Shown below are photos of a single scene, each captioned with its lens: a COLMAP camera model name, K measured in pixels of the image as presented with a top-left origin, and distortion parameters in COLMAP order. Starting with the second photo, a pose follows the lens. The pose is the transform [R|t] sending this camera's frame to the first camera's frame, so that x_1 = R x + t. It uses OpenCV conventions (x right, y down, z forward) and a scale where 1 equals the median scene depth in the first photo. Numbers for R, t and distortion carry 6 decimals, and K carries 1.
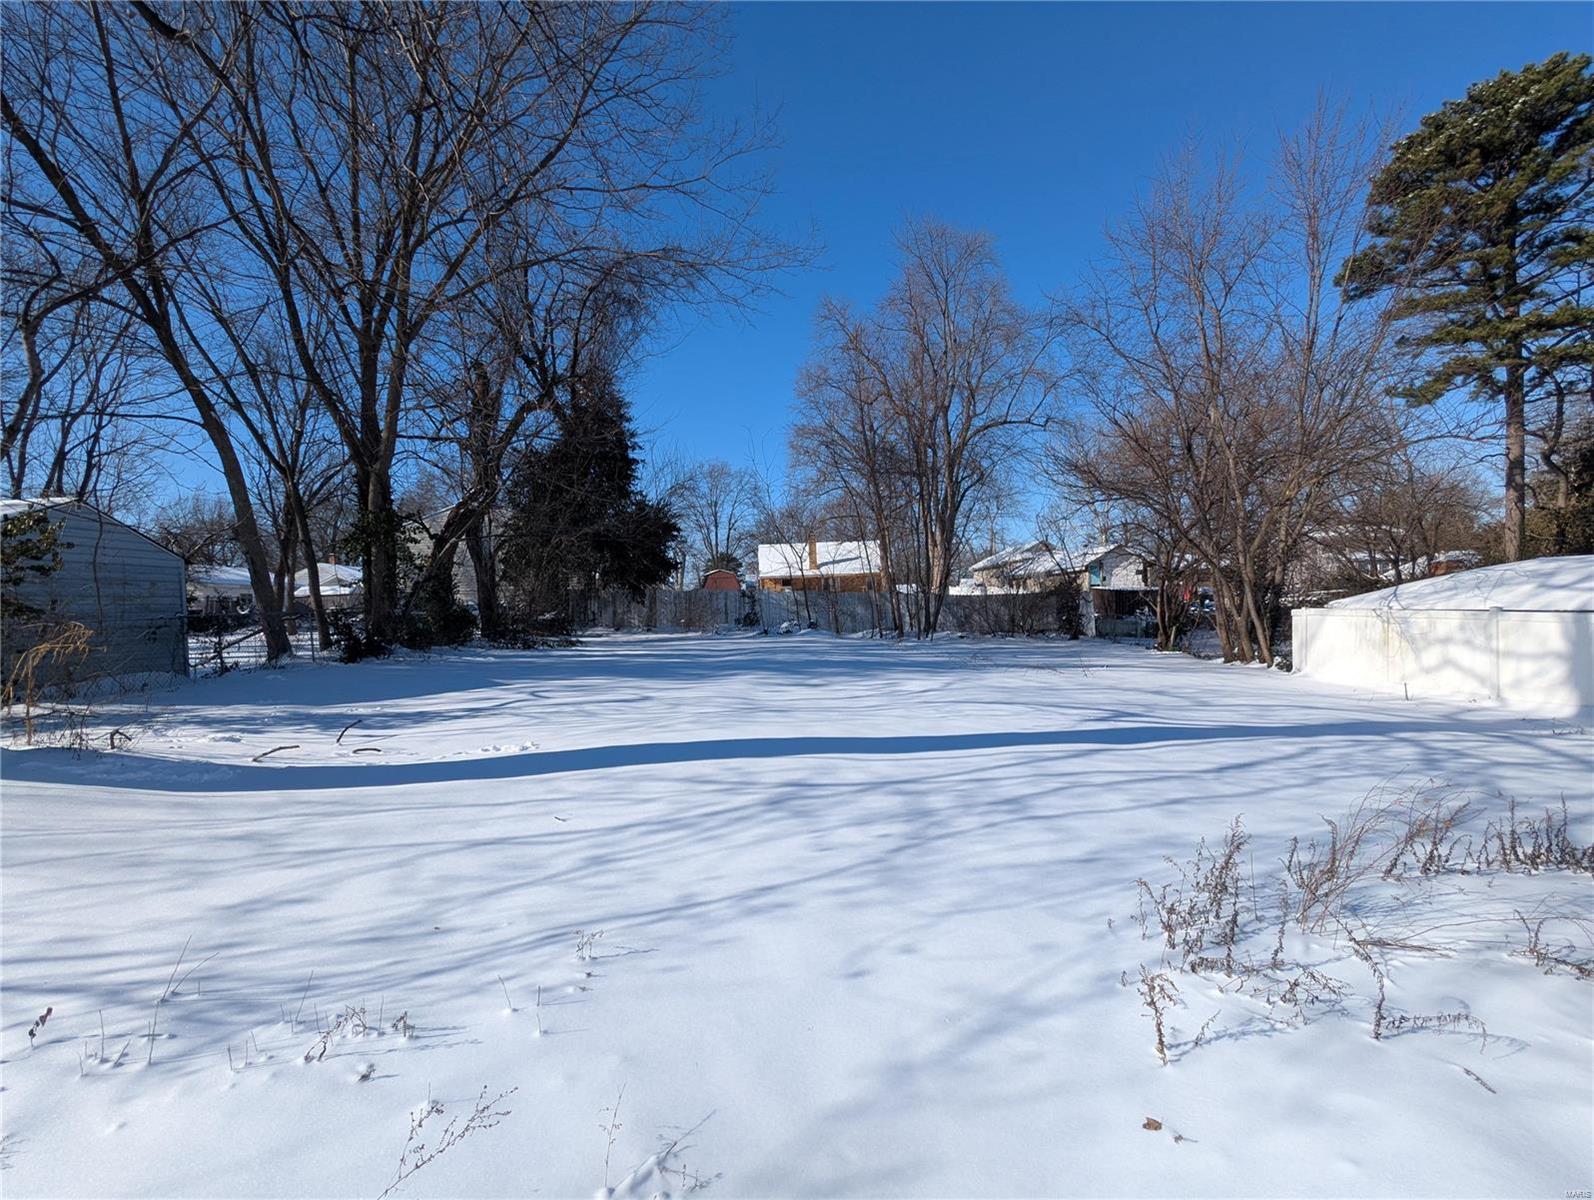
lens RADIAL K [[756.7, 0, 797.0], [0, 756.7, 600.0], [0, 0, 1]] dist [-0.002084, -0.000945]
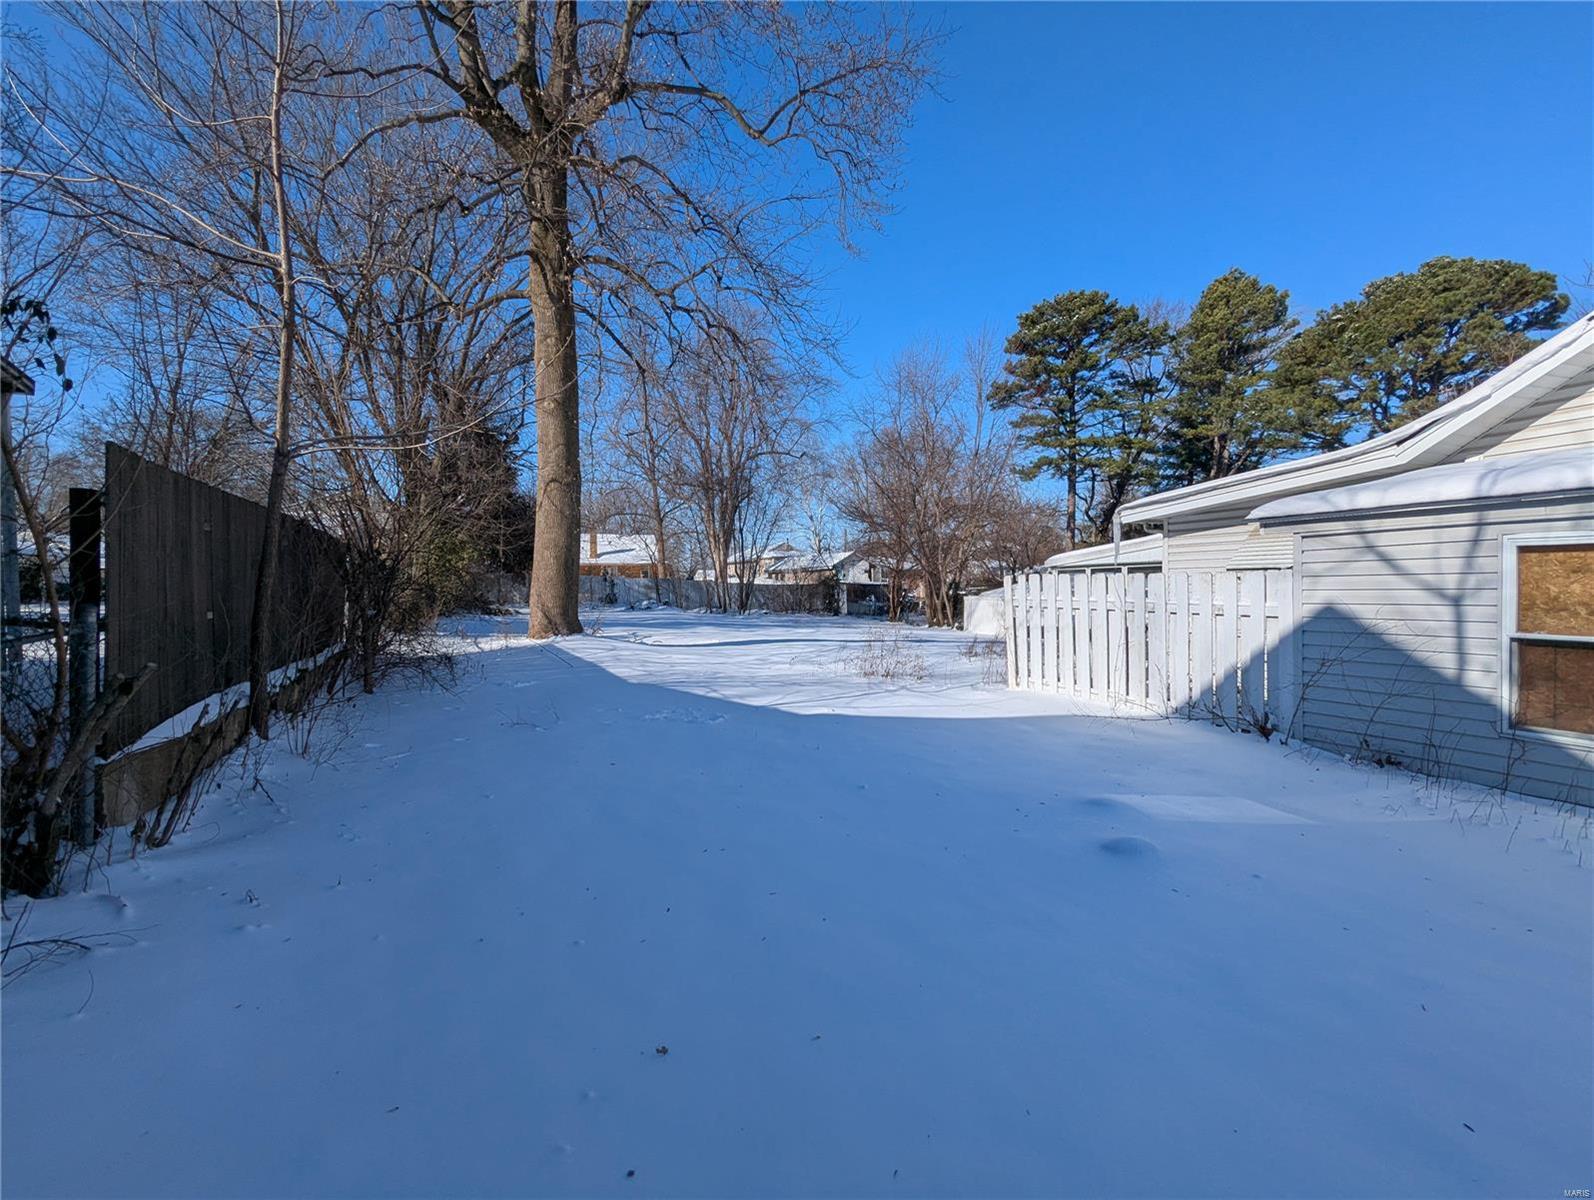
lens RADIAL K [[752.8, 0, 795.5], [0, 752.8, 603.3], [0, 0, 1]] dist [0.000800, 0.000328]
pose [[0.926062, 0.015893, 0.377038, -0.276446], [-0.023349, 0.999612, 0.015212, 0.006687], [-0.376649, -0.022890, 0.926073, -0.360158]]
